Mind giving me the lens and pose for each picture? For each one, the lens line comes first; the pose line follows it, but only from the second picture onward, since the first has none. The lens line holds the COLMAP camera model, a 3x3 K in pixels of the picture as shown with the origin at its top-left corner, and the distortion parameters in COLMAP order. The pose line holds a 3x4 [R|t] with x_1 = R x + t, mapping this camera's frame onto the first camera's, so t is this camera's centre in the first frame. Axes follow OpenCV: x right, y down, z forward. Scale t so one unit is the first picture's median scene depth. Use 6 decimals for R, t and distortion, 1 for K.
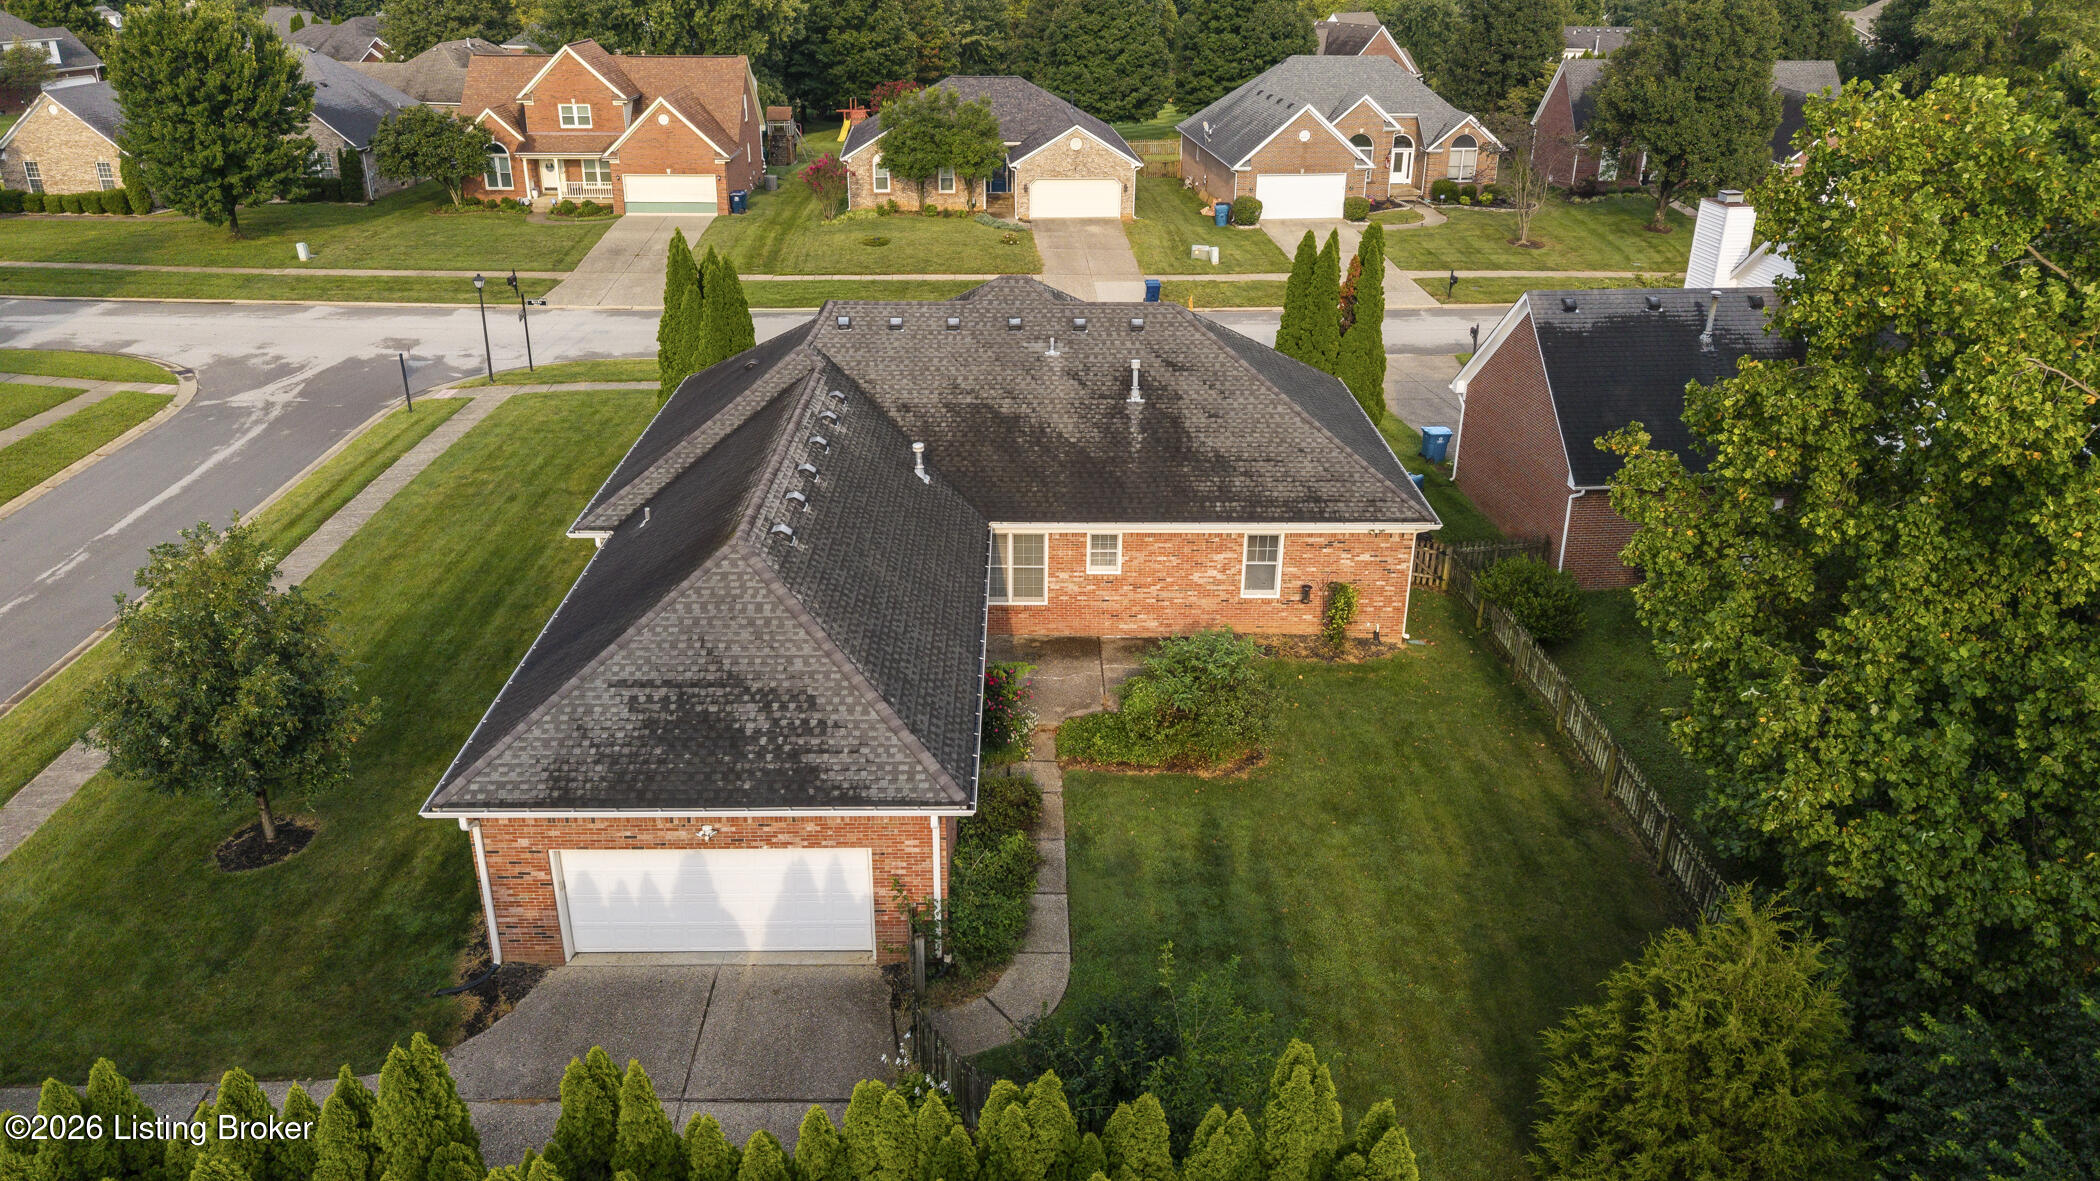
lens RADIAL K [[1463.4, 0, 1051.2], [0, 1463.4, 515.1], [0, 0, 1]] dist [-0.002499, -0.006121]
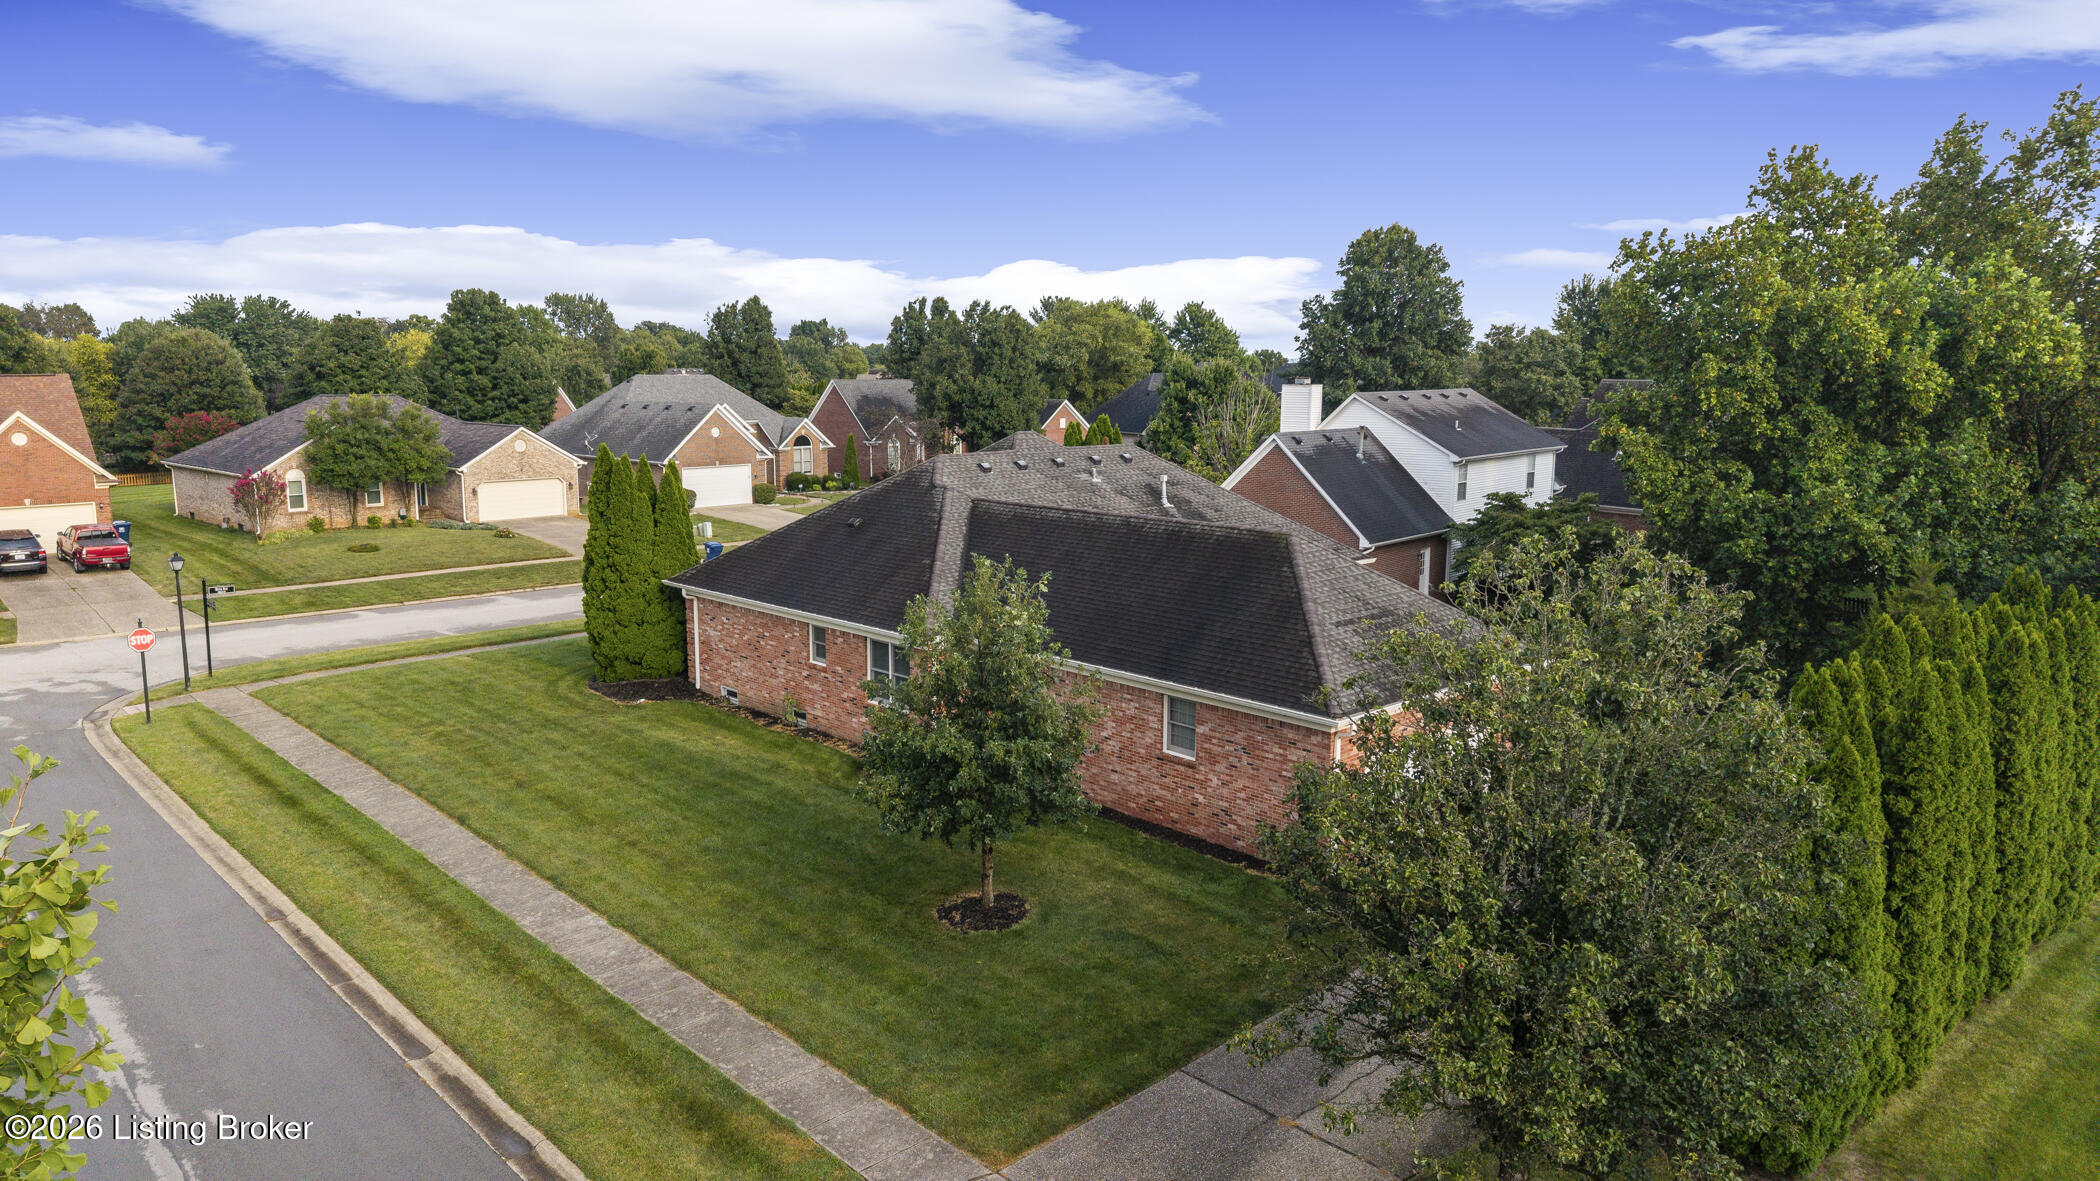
lens RADIAL K [[1444.6, 0, 1050.0], [0, 1444.6, 590.5], [0, 0, 1]] dist [-0.002856, -0.005589]
pose [[0.733273, -0.105837, 0.671647, -0.895652], [0.249024, 0.960979, -0.120444, 0.118787], [-0.632691, 0.255575, 0.731016, 0.154176]]
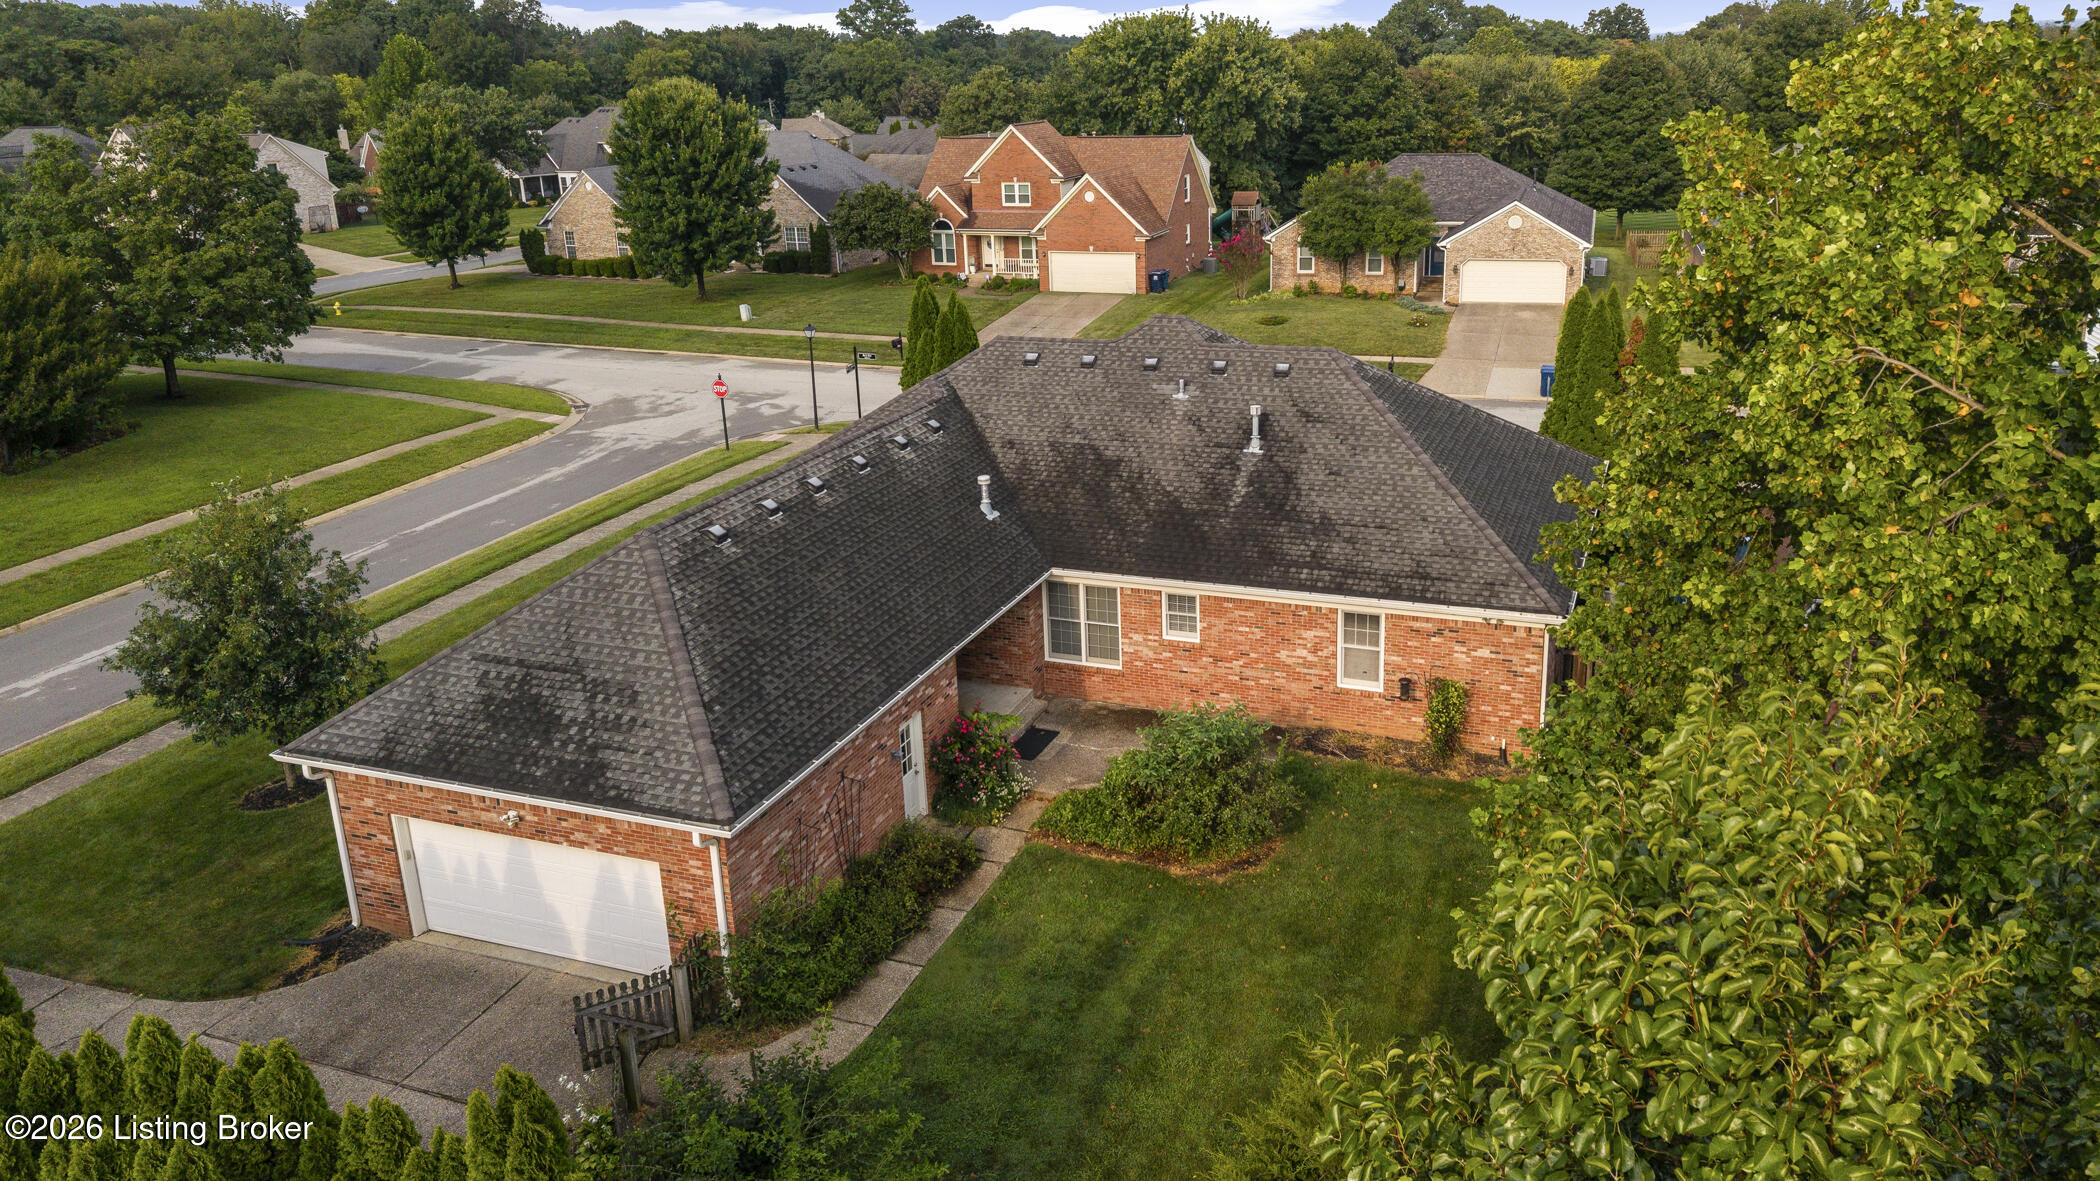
lens RADIAL K [[1535.6, 0, 1112.6], [0, 1535.6, 507.1], [0, 0, 1]] dist [0.071178, -0.194177]
pose [[0.930866, 0.070968, -0.358402, 0.315388], [-0.103377, 0.992028, -0.072065, 0.030646], [0.350431, 0.104133, 0.930782, 0.114104]]
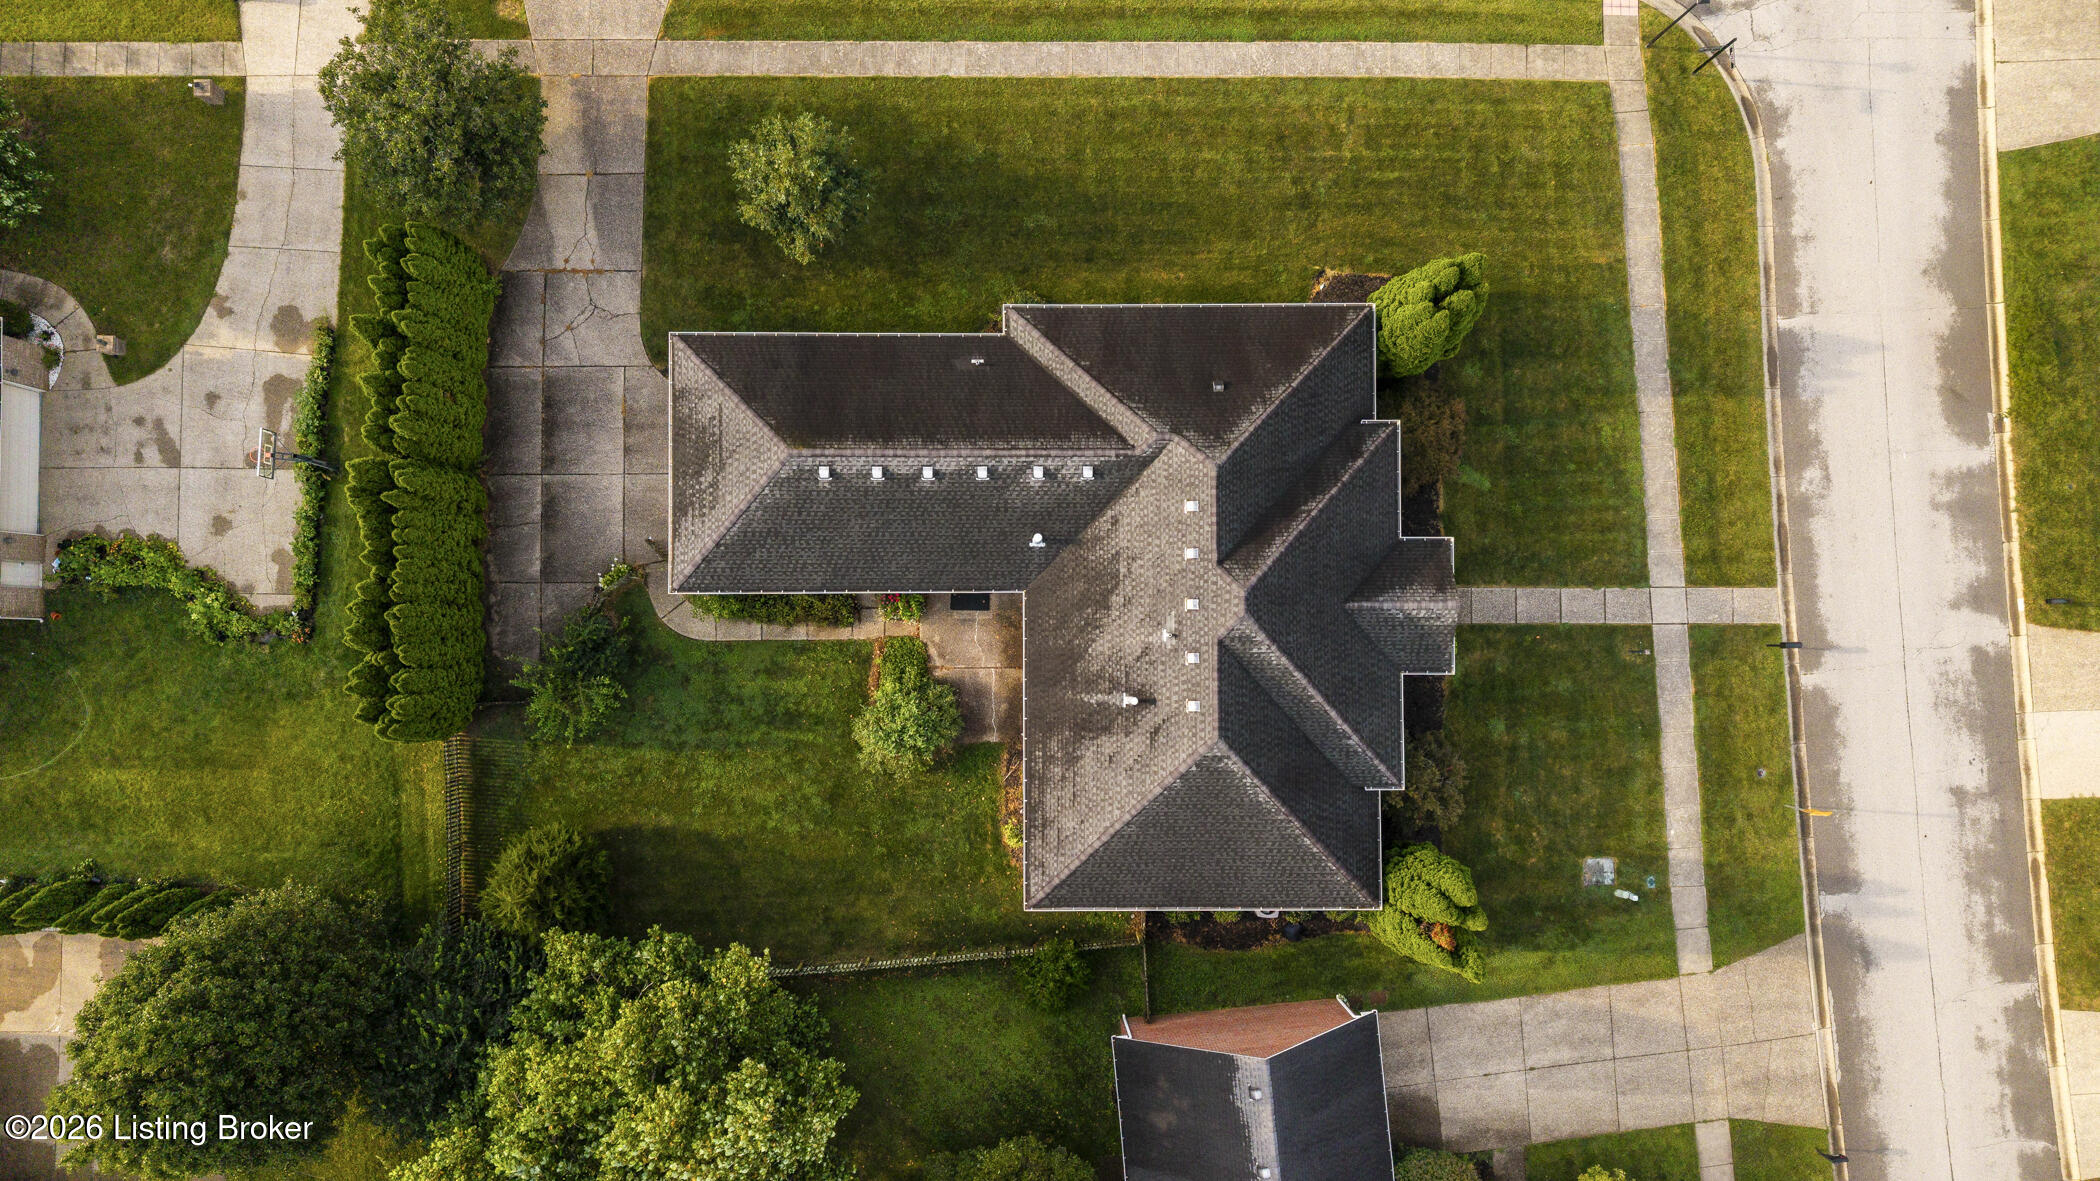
lens RADIAL K [[1463.4, 0, 1051.2], [0, 1463.4, 515.1], [0, 0, 1]] dist [-0.002499, -0.006121]
pose [[-0.010497, 0.996389, -0.084260, 0.004803], [-0.380746, 0.073934, 0.921719, -1.256560], [0.924620, 0.041757, 0.378595, 0.452794]]
